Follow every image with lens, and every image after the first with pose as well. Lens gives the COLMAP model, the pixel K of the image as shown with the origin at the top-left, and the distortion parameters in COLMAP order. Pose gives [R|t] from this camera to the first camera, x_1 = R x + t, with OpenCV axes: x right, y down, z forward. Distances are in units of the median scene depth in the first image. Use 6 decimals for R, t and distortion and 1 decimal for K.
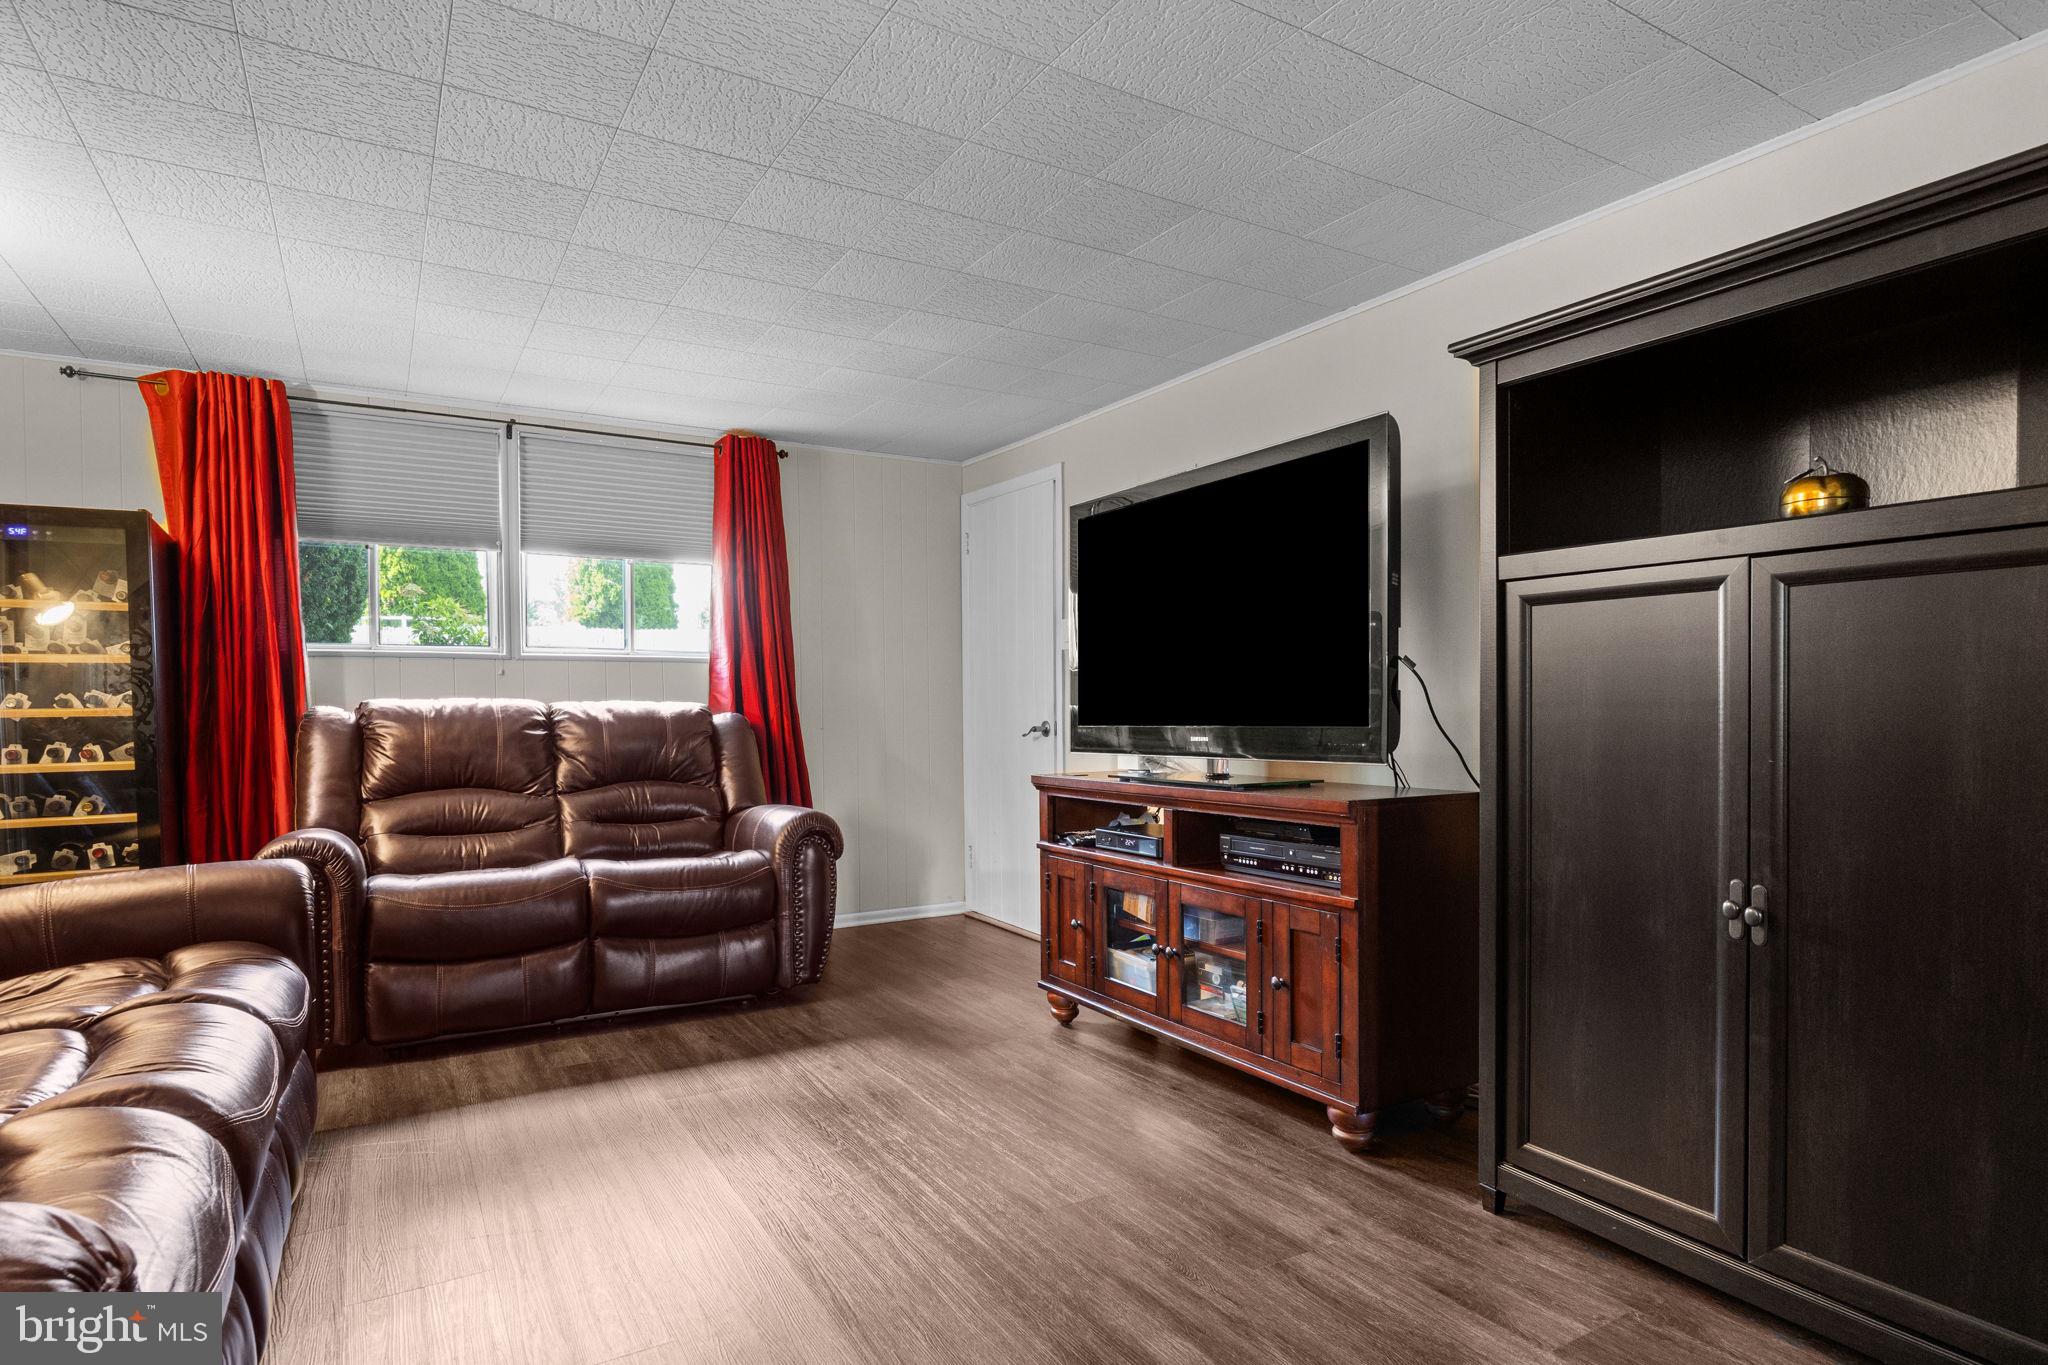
lens RADIAL K [[1114.0, 0, 1022.4], [0, 1114.0, 699.3], [0, 0, 1]] dist [-0.001841, -0.000009]
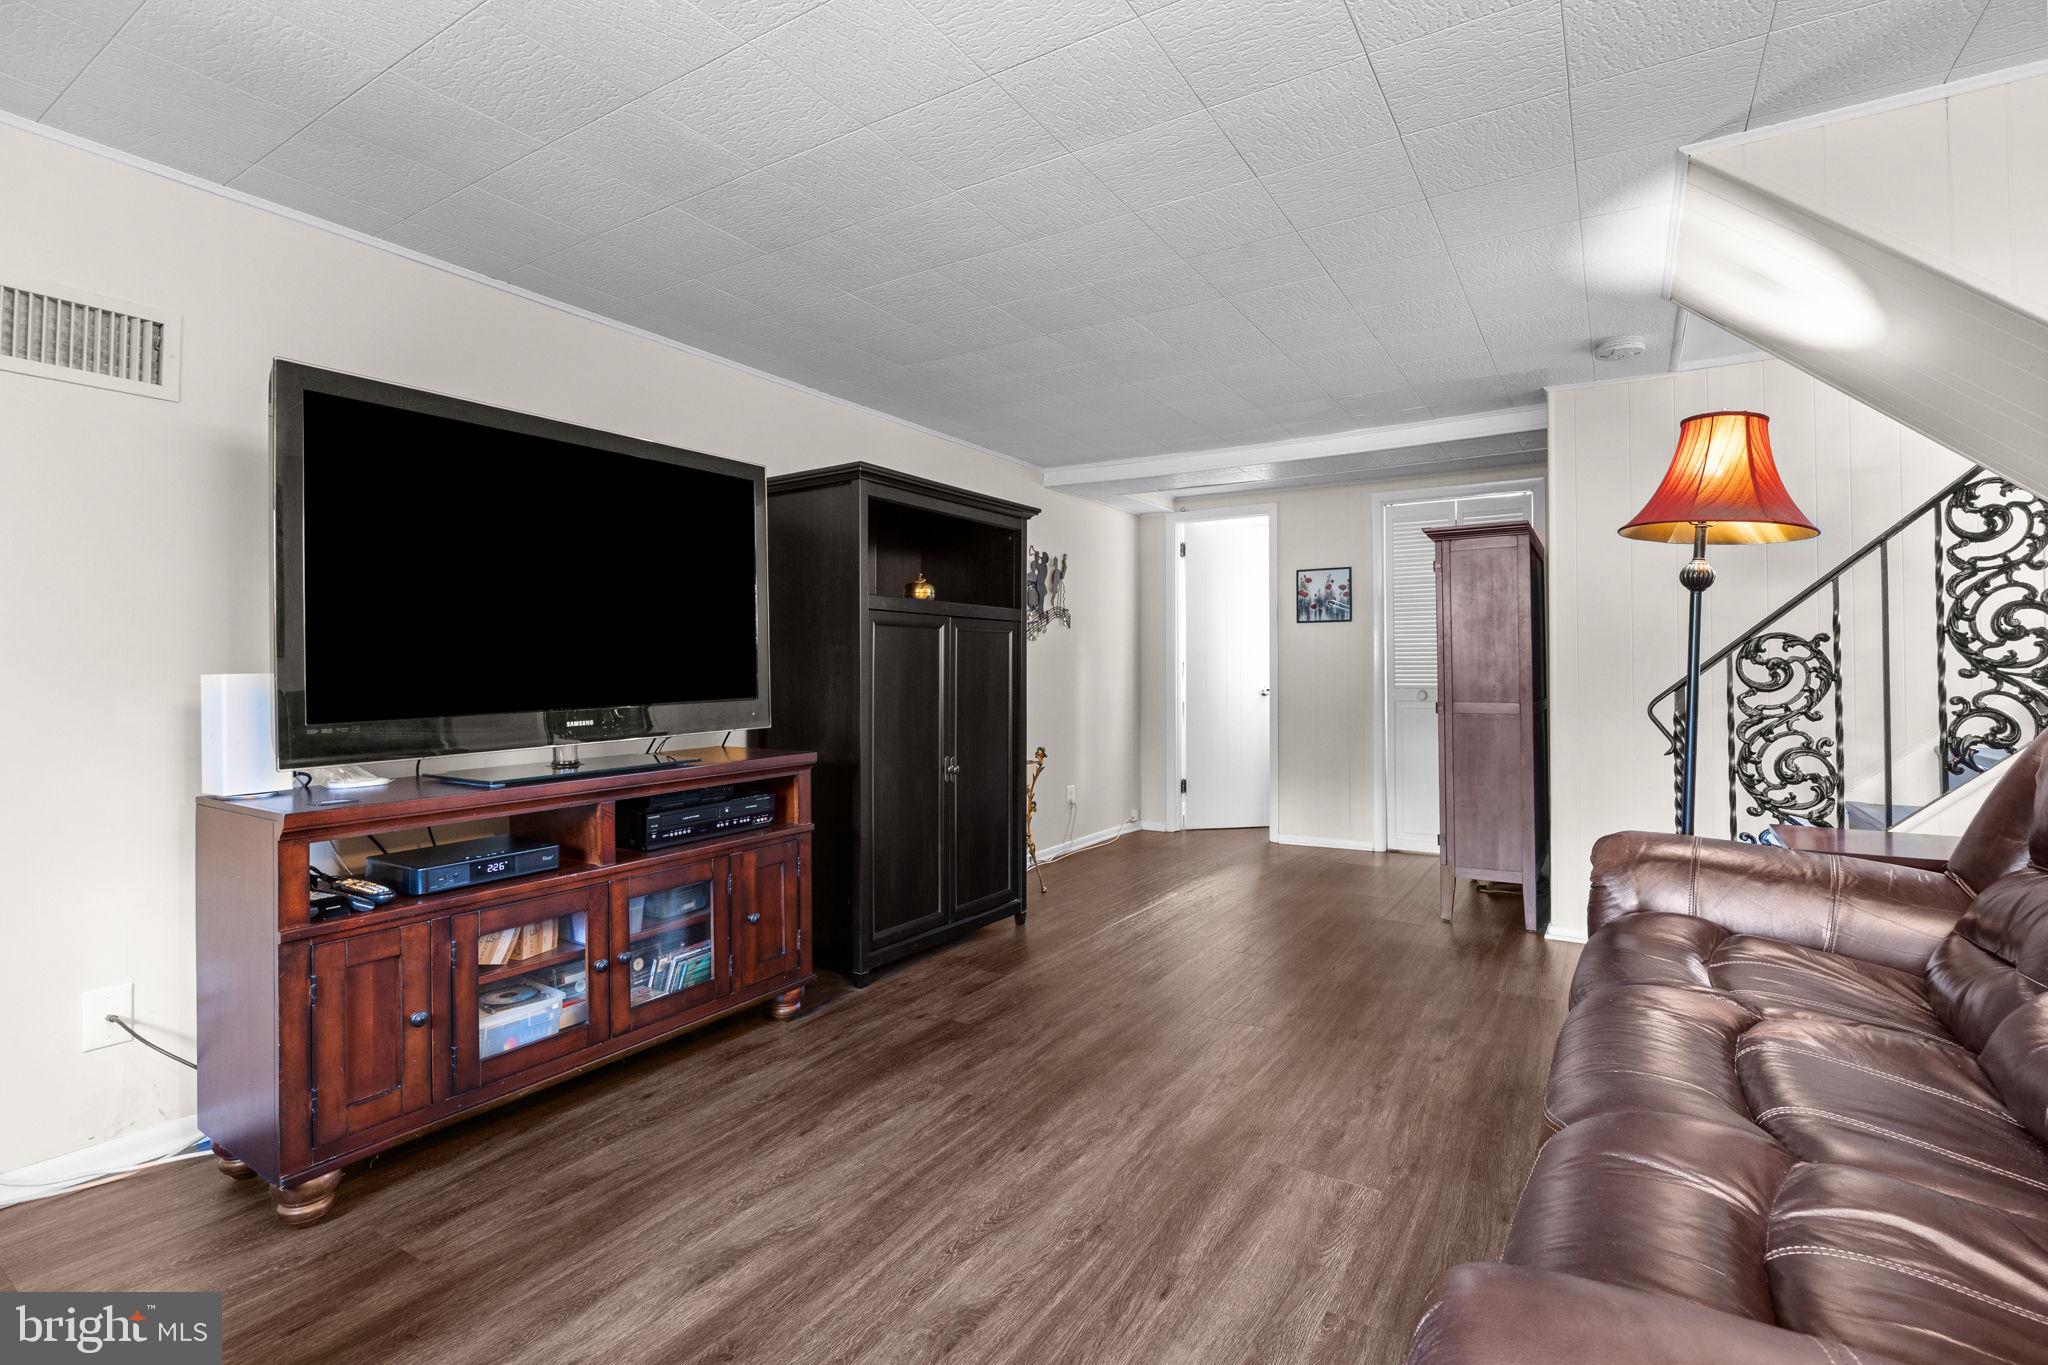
lens RADIAL K [[942.1, 0, 1023.1], [0, 942.1, 668.9], [0, 0, 1]] dist [-0.000341, -0.000024]
pose [[-0.440697, 0.012394, 0.897571, -0.808870], [0.011381, 0.999901, -0.008219, 0.001990], [-0.897584, 0.006593, -0.440794, 1.200954]]
